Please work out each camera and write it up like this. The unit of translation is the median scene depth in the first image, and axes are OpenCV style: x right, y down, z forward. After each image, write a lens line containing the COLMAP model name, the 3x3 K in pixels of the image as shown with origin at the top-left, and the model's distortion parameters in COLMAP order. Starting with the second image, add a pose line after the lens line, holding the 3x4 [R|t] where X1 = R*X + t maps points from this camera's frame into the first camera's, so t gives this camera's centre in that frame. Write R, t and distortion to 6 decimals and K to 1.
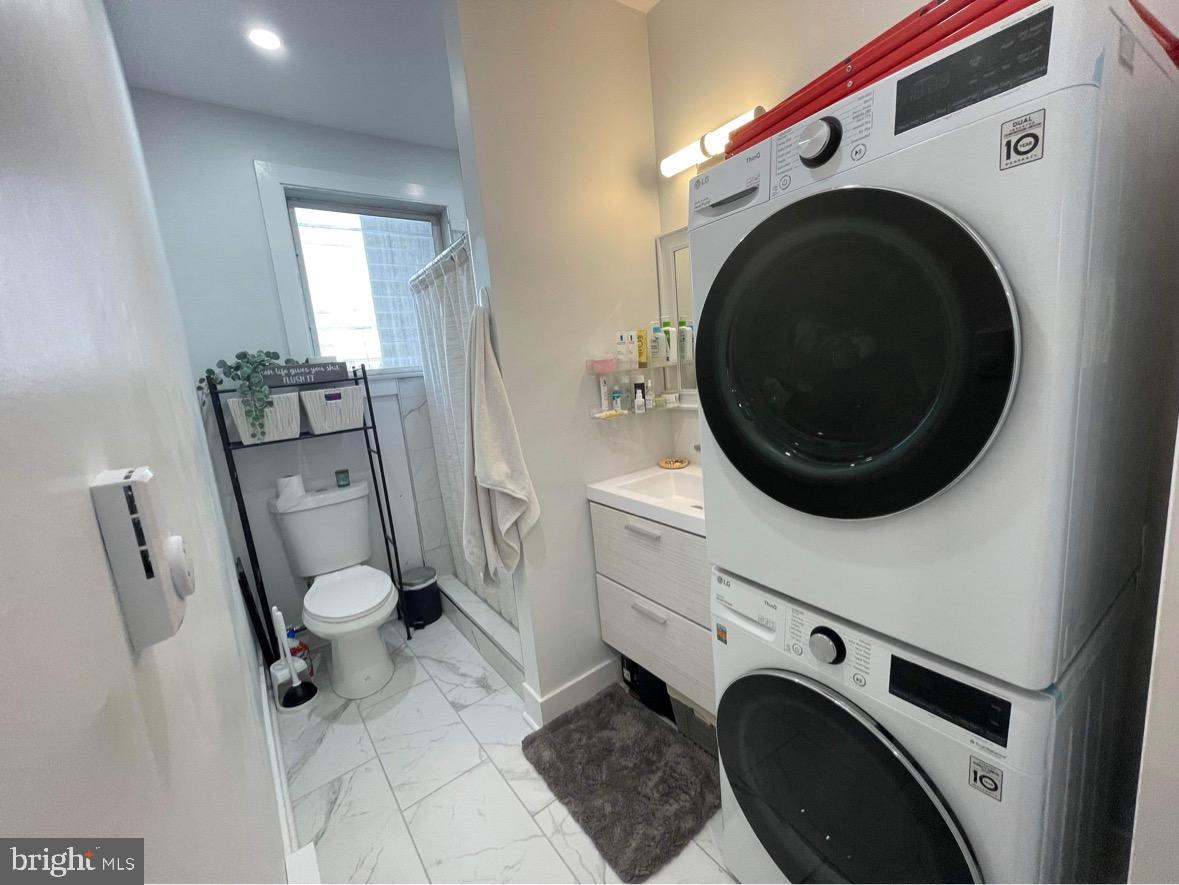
lens RADIAL K [[481.3, 0, 583.6], [0, 481.3, 454.6], [0, 0, 1]] dist [0.012097, 0.000226]
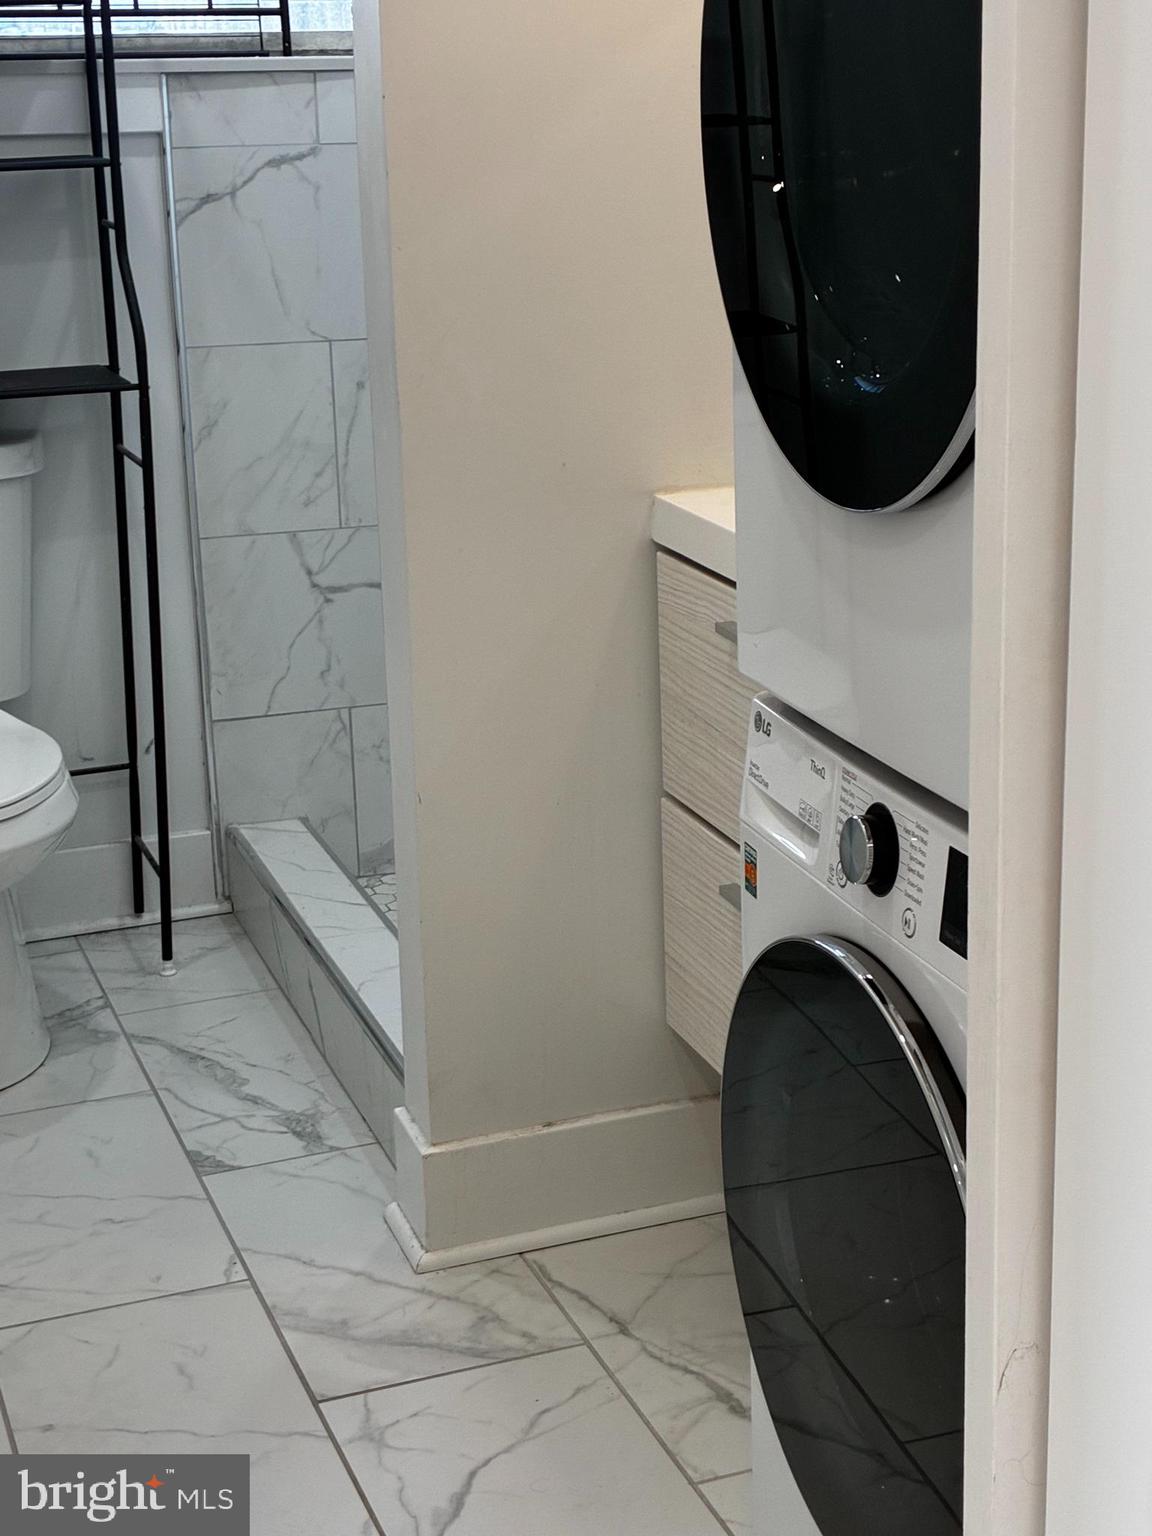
lens RADIAL K [[2437.5, 0, 587.8], [0, 2437.5, 753.1], [0, 0, 1]] dist [0.071929, 0.000000]
pose [[0.960592, 0.129390, -0.246009, 0.398484], [-0.102268, 0.987486, 0.120051, 0.050491], [0.258464, -0.090162, 0.961804, -0.523823]]
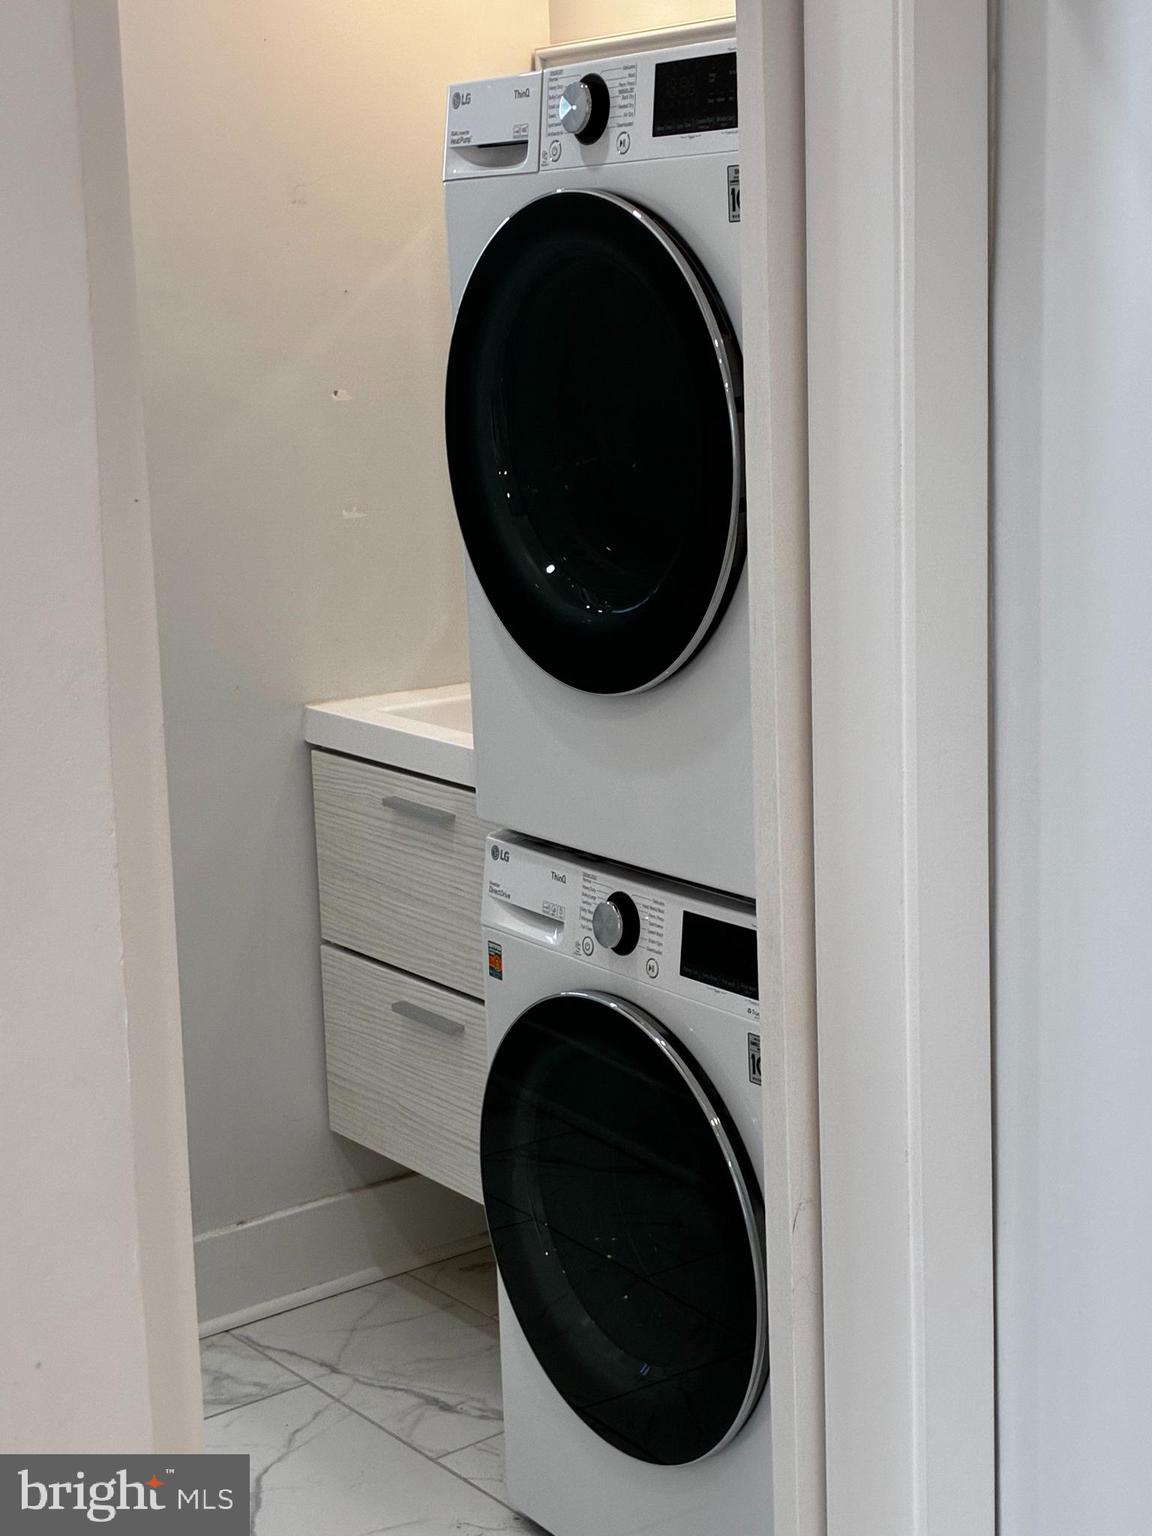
lens RADIAL K [[2437.5, 0, 573.0], [0, 2437.5, 771.3], [0, 0, 1]] dist [0.071929, 0.000000]
pose [[0.998490, 0.047910, 0.026888, 0.187172], [-0.048218, 0.998777, 0.010932, 0.094137], [-0.026332, -0.012212, 0.999579, -1.026687]]
